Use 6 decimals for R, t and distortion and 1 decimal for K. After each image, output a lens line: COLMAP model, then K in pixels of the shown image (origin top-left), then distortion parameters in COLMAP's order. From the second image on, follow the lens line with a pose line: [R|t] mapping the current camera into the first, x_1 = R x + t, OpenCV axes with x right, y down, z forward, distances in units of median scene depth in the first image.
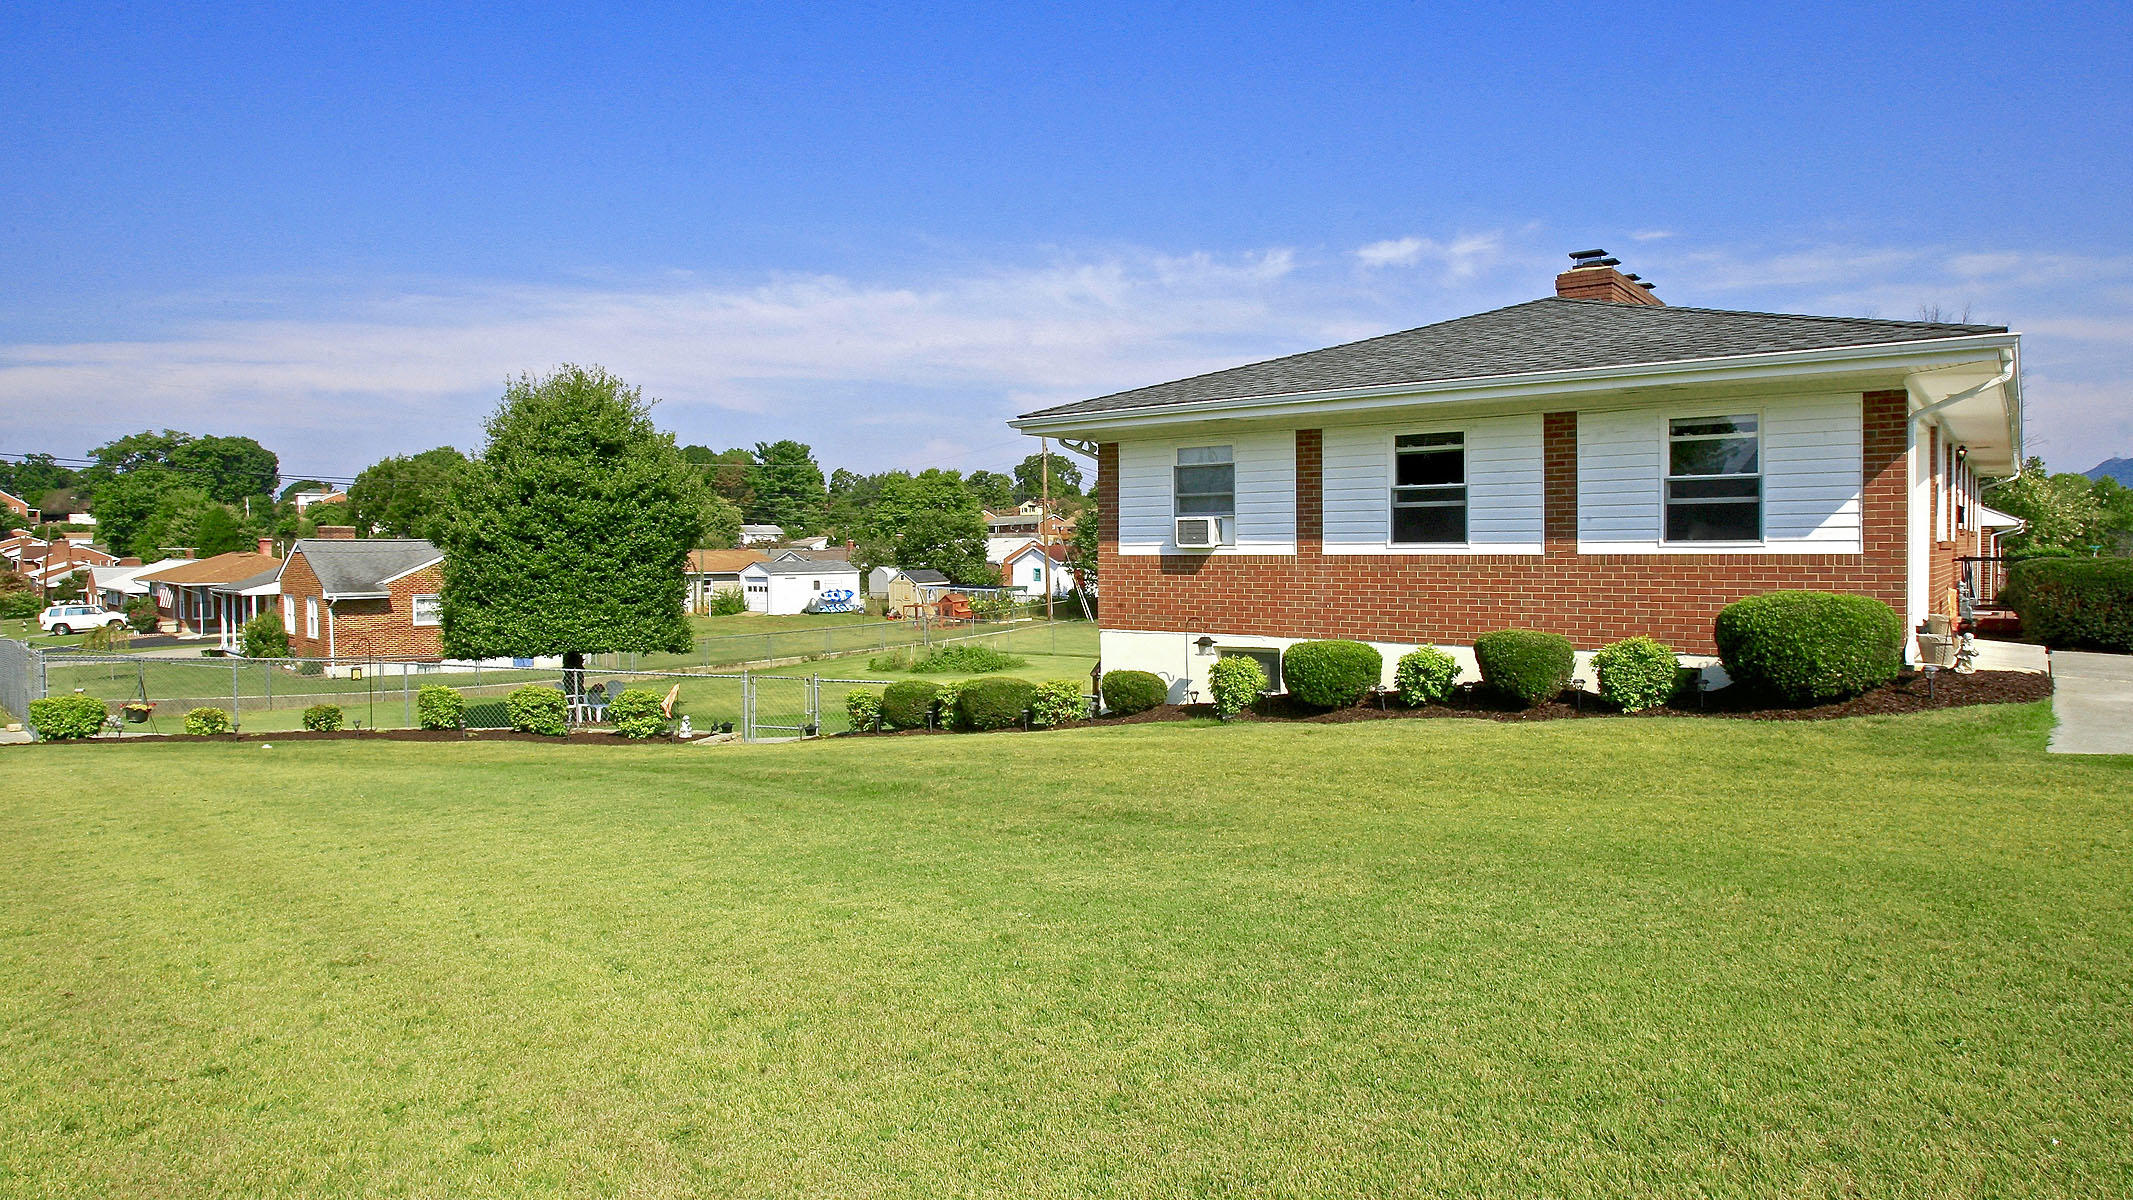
lens RADIAL K [[1269.9, 0, 1066.5], [0, 1269.9, 600.0], [0, 0, 1]] dist [-0.091382, 0.046161]
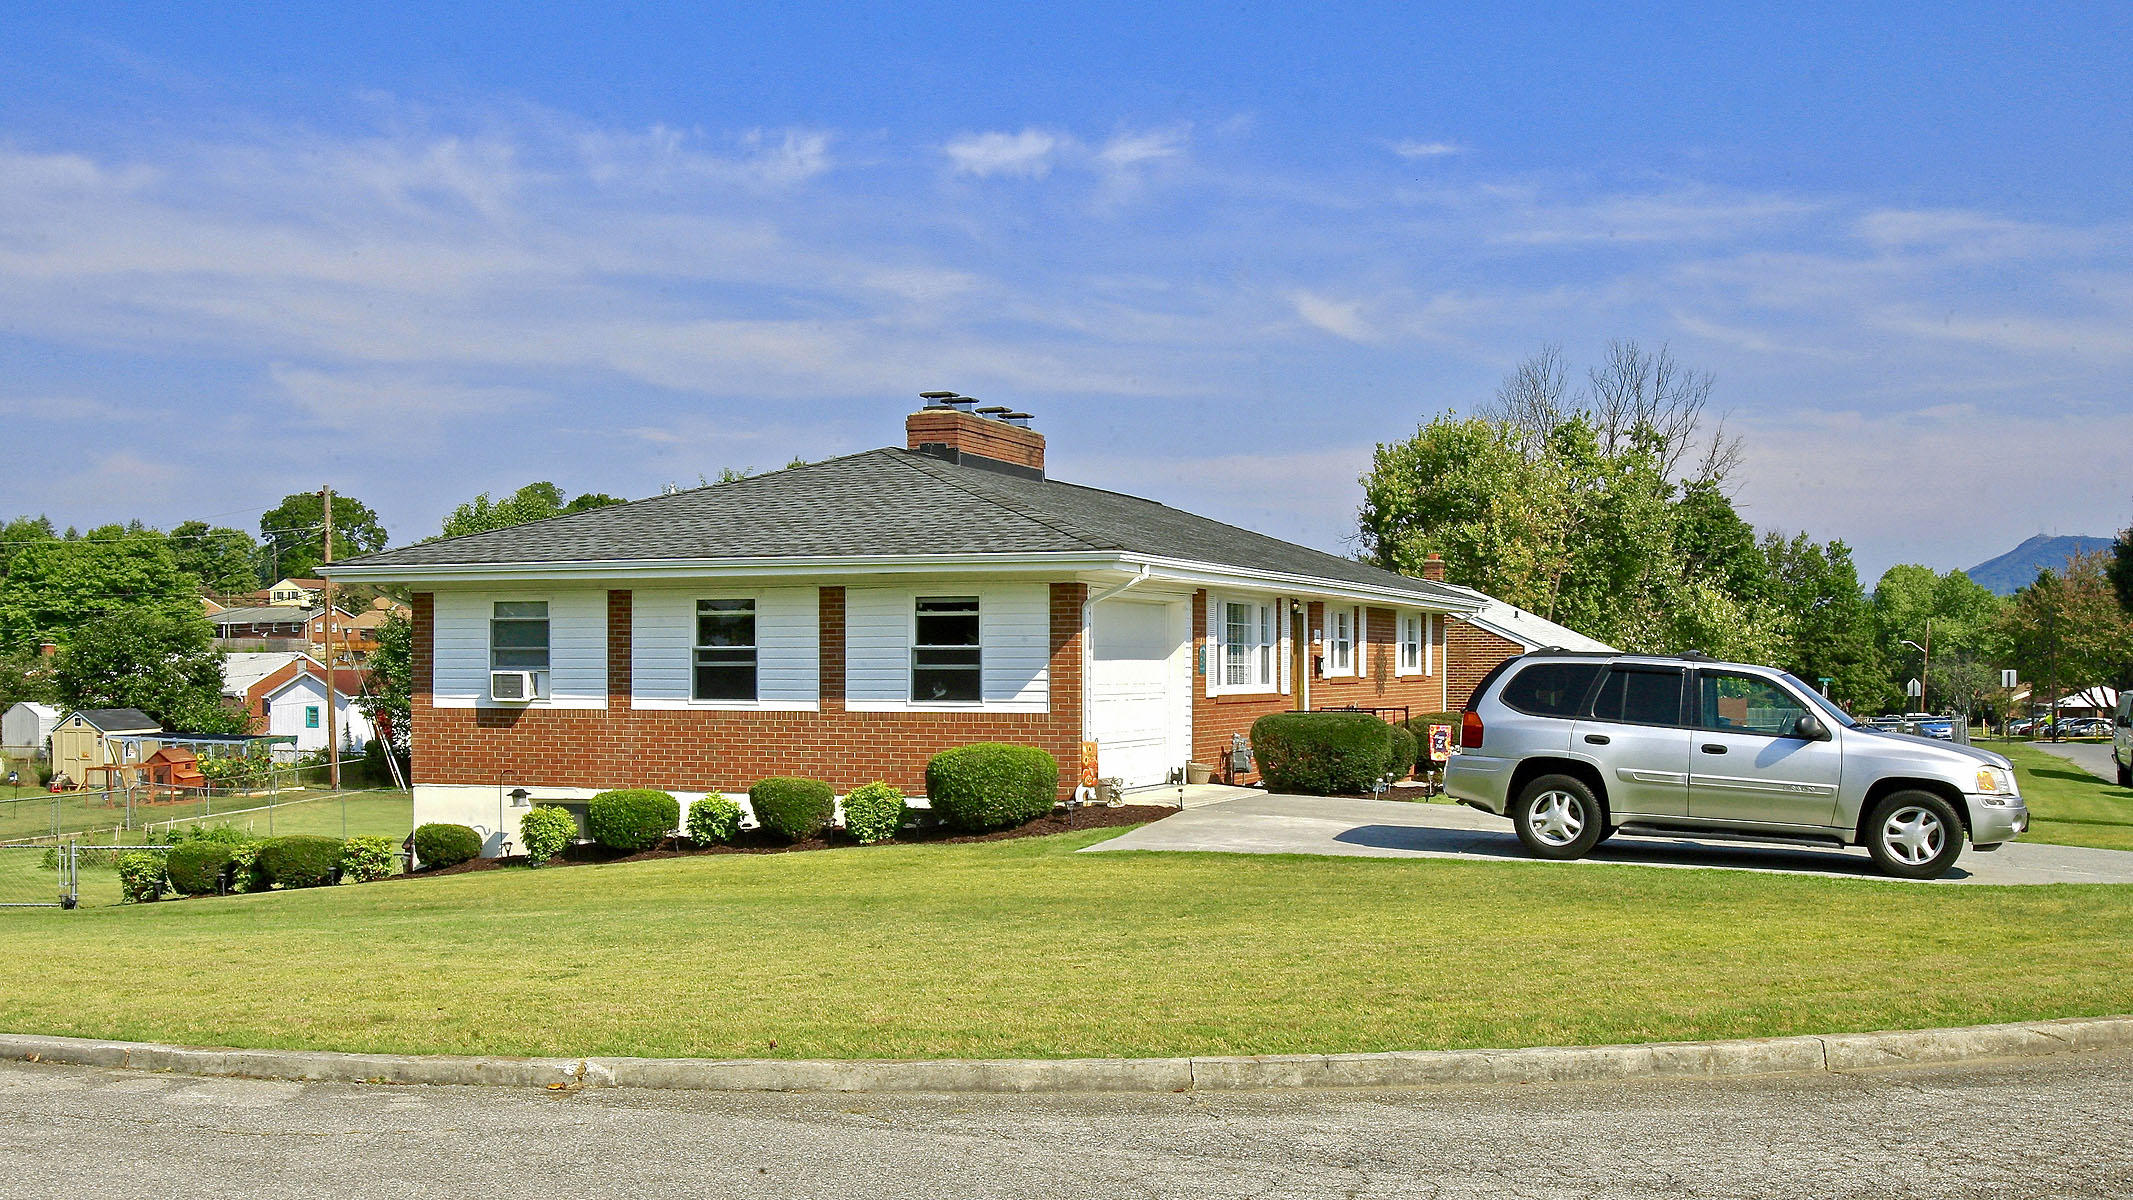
lens RADIAL K [[2277.8, 0, 1066.3], [0, 2277.8, 690.7], [0, 0, 1]] dist [-0.021323, -0.001628]
pose [[0.954463, 0.004908, 0.298290, -0.016136], [0.004020, 0.999562, -0.029307, 0.005158], [-0.298304, 0.029172, 0.954025, -0.834920]]
